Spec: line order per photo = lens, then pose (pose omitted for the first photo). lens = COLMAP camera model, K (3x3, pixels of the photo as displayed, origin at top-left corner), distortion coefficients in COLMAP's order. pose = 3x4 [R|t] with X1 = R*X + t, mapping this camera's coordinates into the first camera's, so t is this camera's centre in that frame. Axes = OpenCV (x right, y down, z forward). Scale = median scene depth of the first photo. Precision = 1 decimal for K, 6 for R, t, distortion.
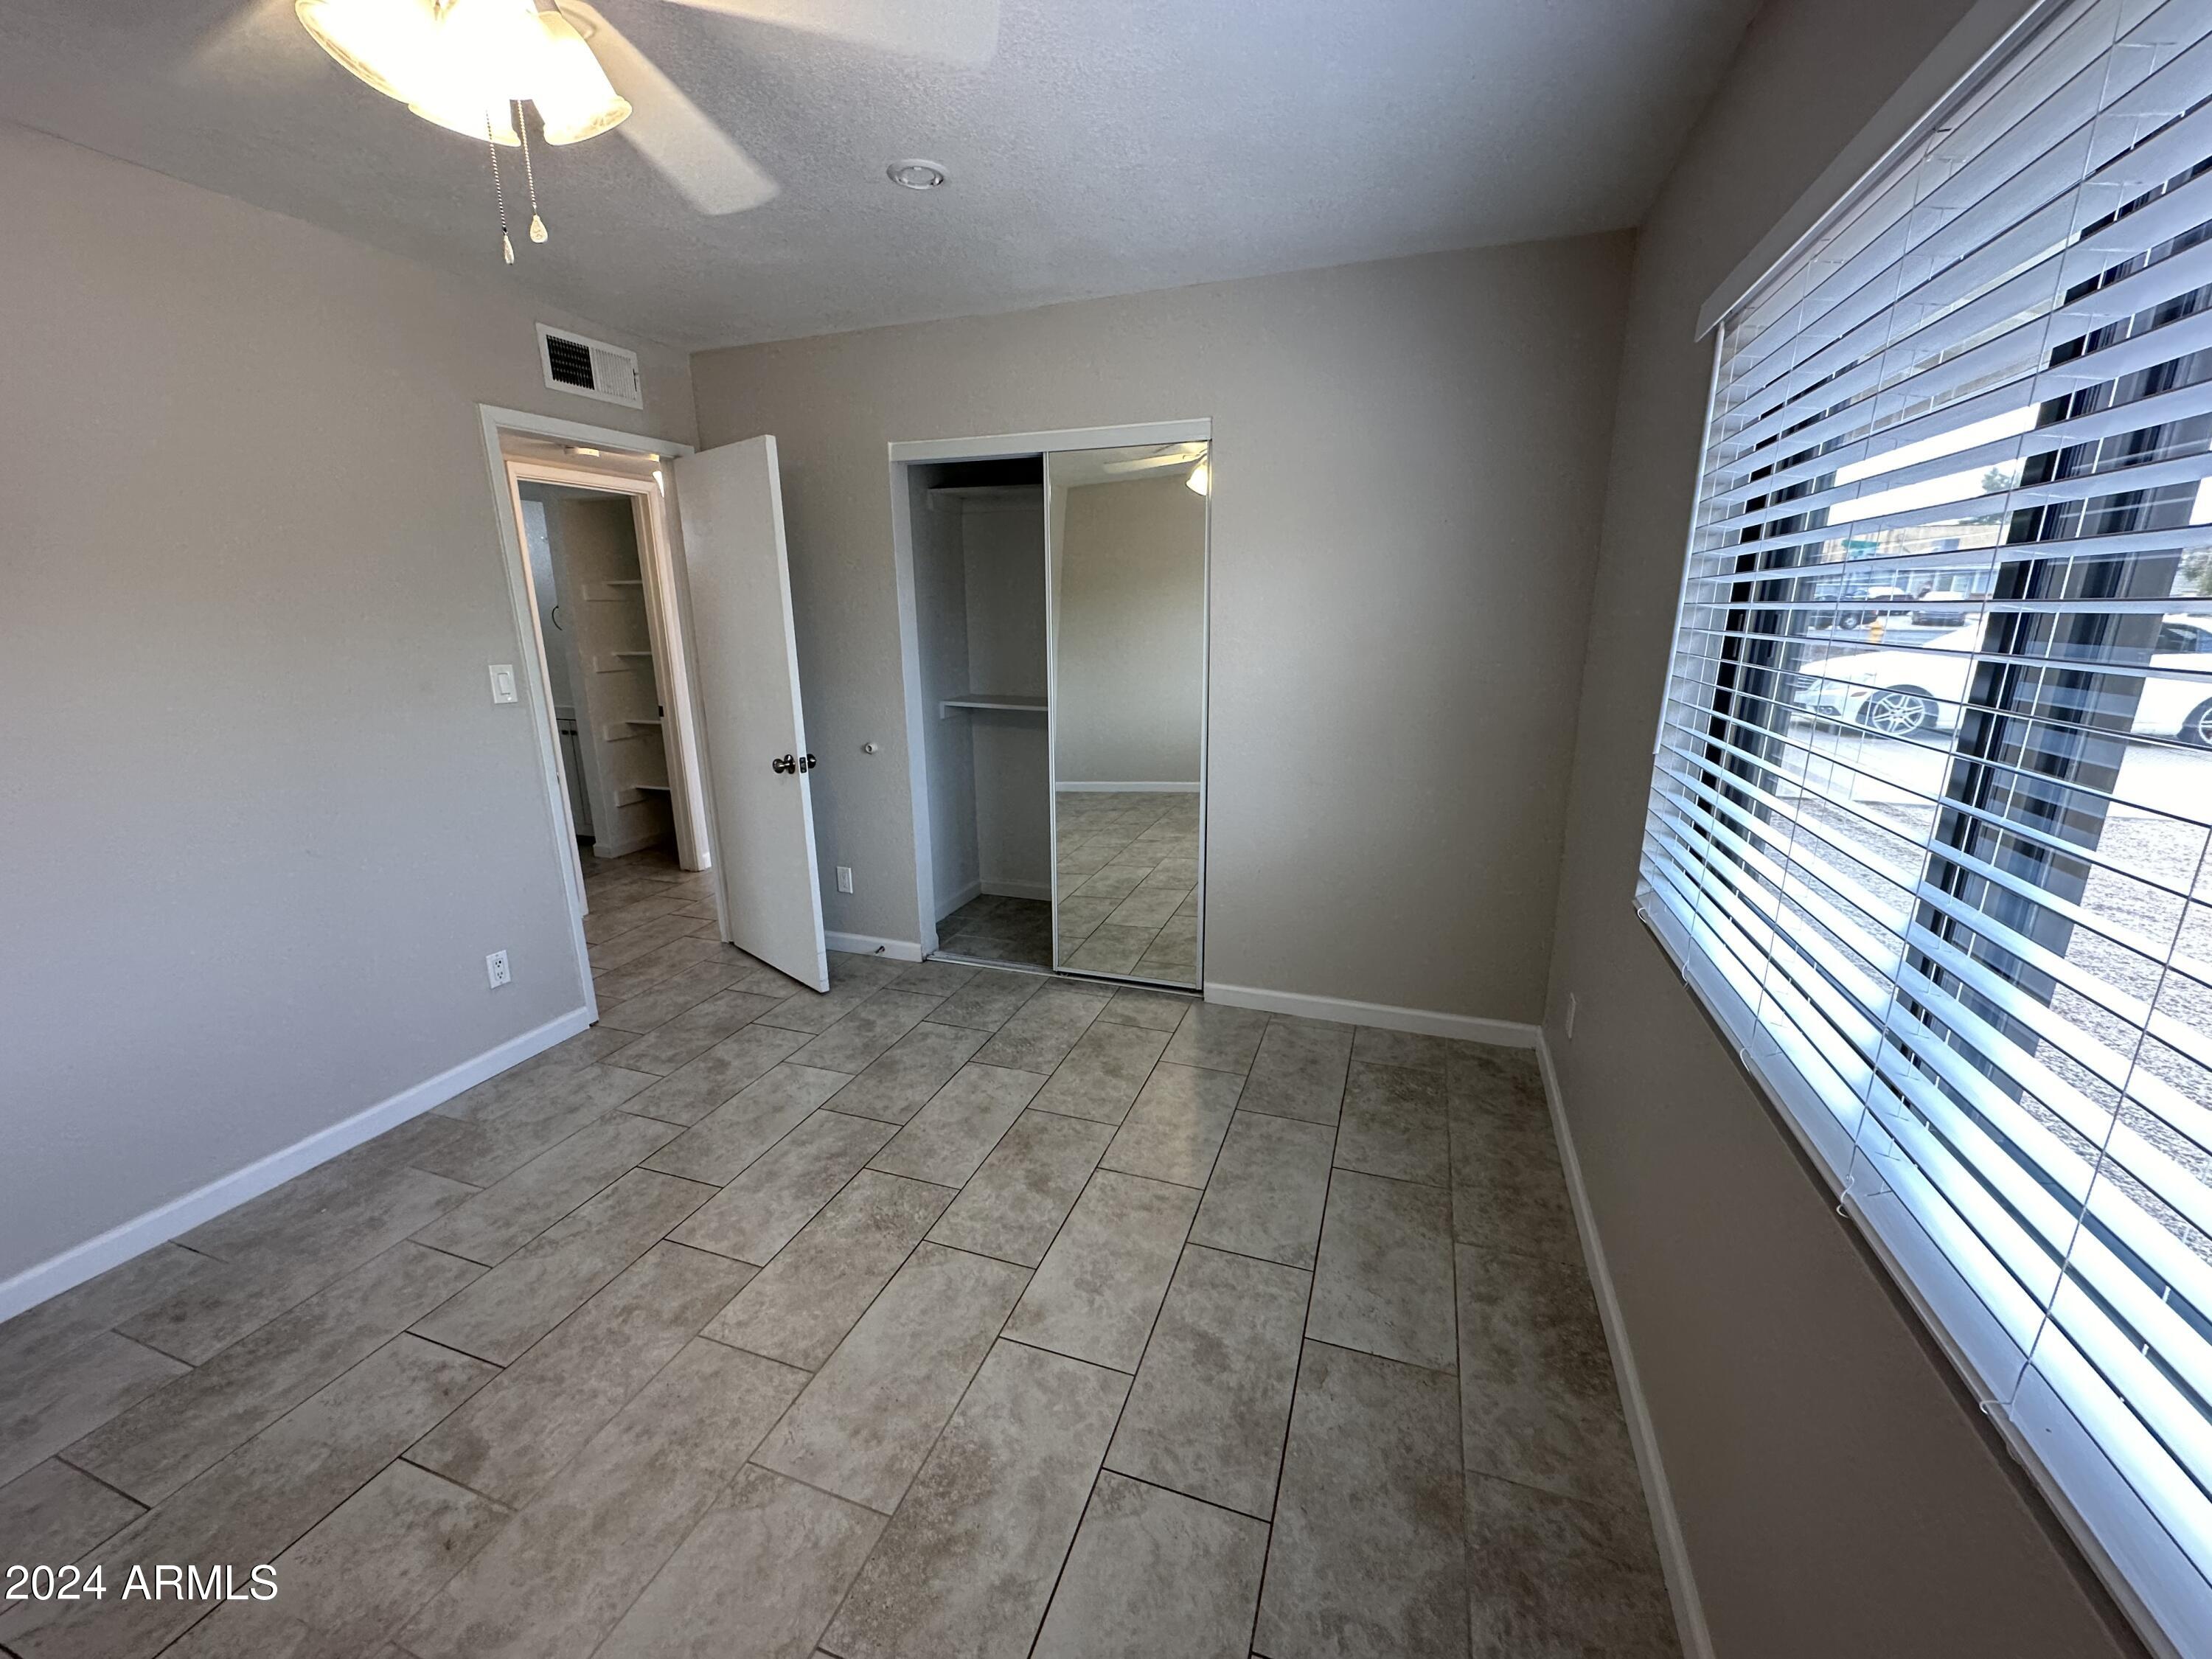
lens RADIAL K [[886.8, 0, 1108.3], [0, 886.8, 836.4], [0, 0, 1]] dist [-0.000190, 0.000381]
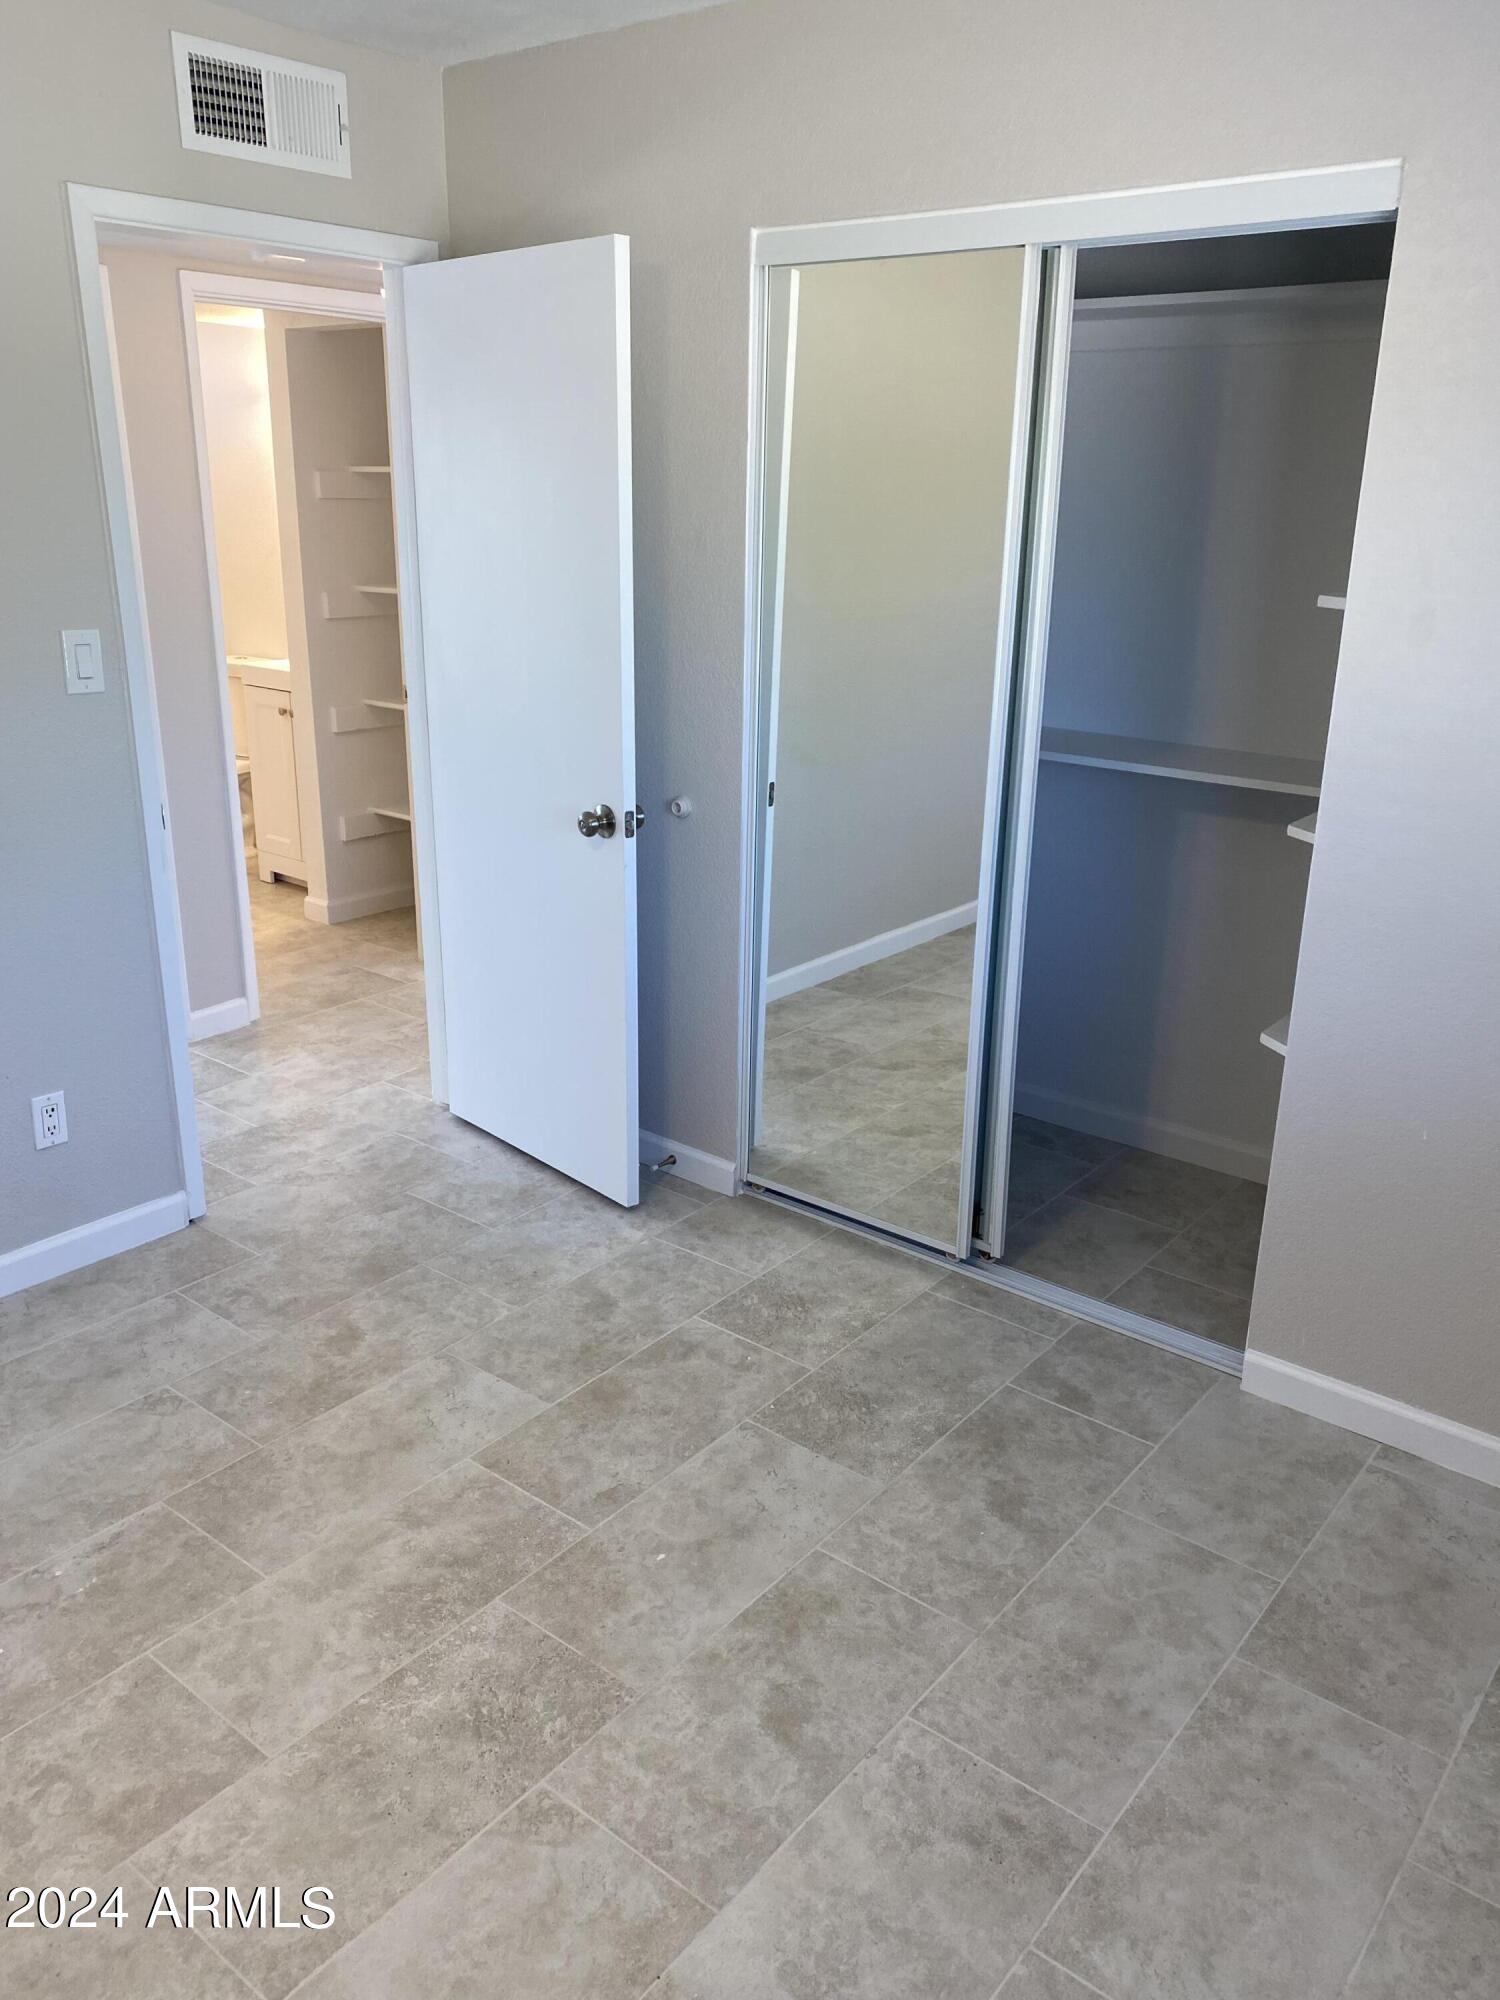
lens RADIAL K [[1538.0, 0, 739.9], [0, 1538.0, 1011.7], [0, 0, 1]] dist [0.019178, -0.012435]
pose [[0.942210, 0.131818, -0.308002, 0.107643], [-0.109841, 0.990071, 0.087715, -0.084536], [0.316506, -0.048815, 0.947334, 0.144286]]
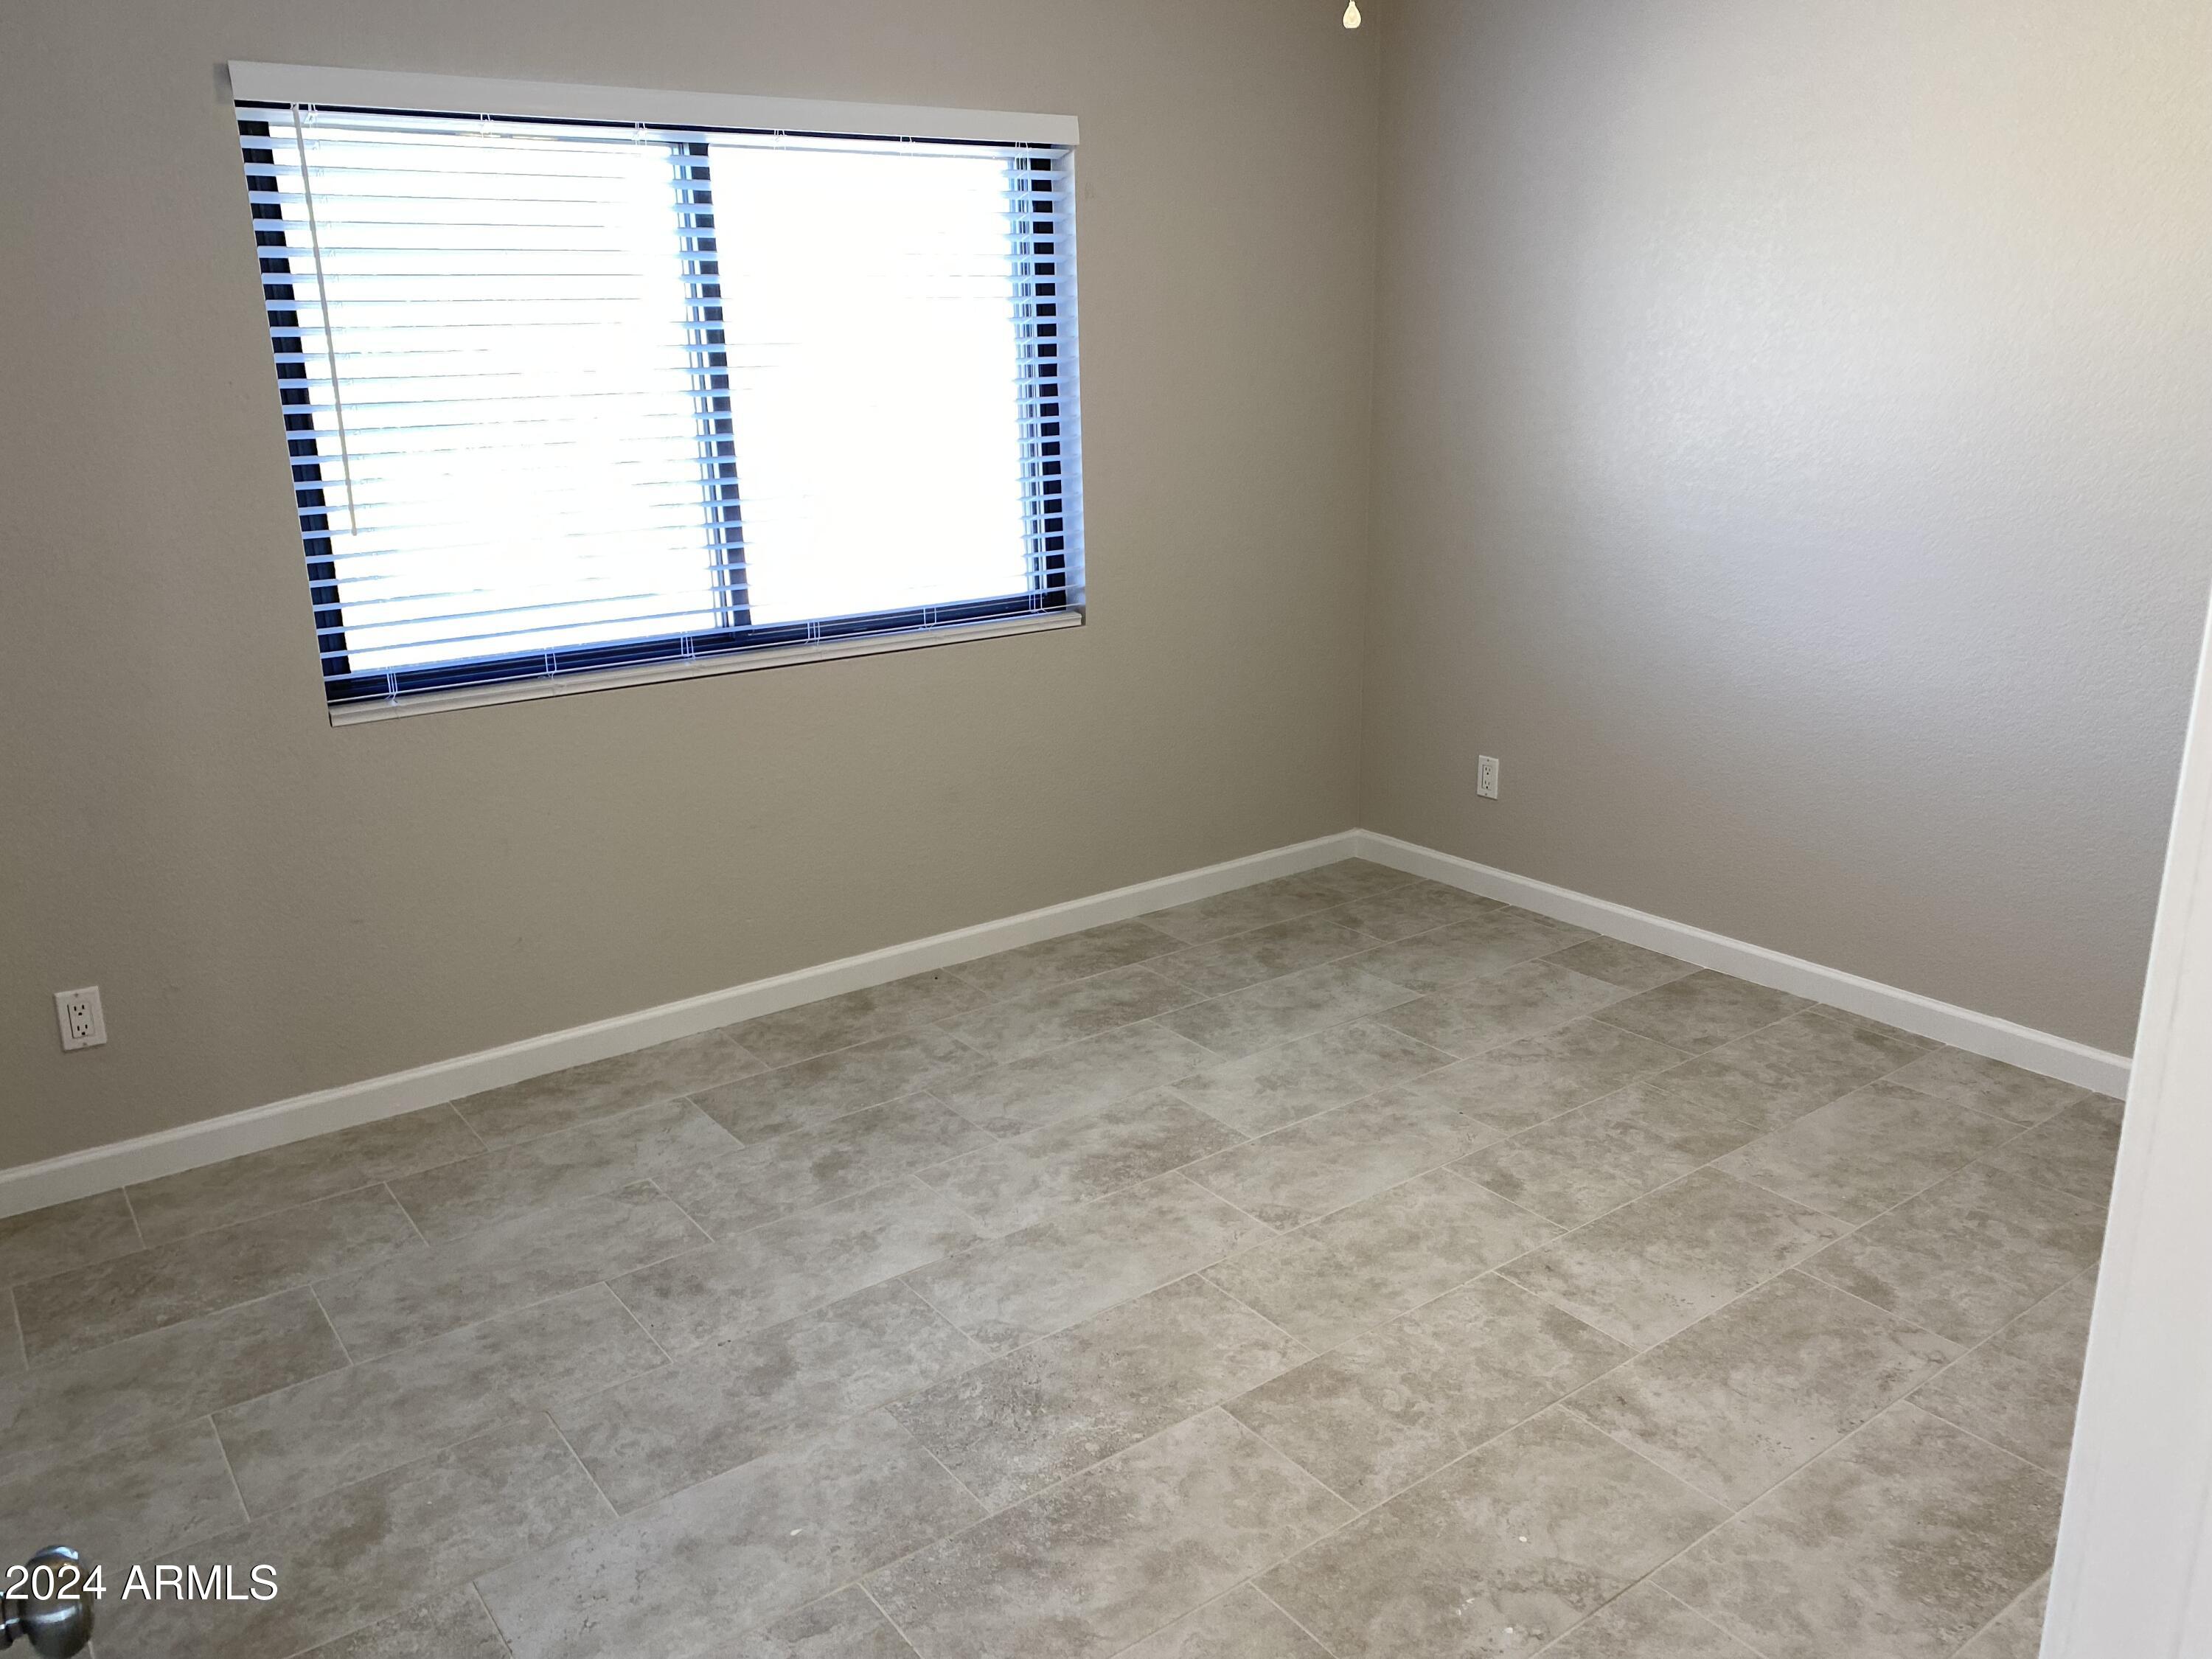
lens RADIAL K [[1701.0, 0, 1115.0], [0, 1701.0, 832.5], [0, 0, 1]] dist [0.019178, -0.012435]
pose [[-0.832837, -0.128155, 0.538478, -0.745235], [0.166953, 0.869362, 0.465121, -0.363248], [-0.527740, 0.477270, -0.702641, 1.357488]]
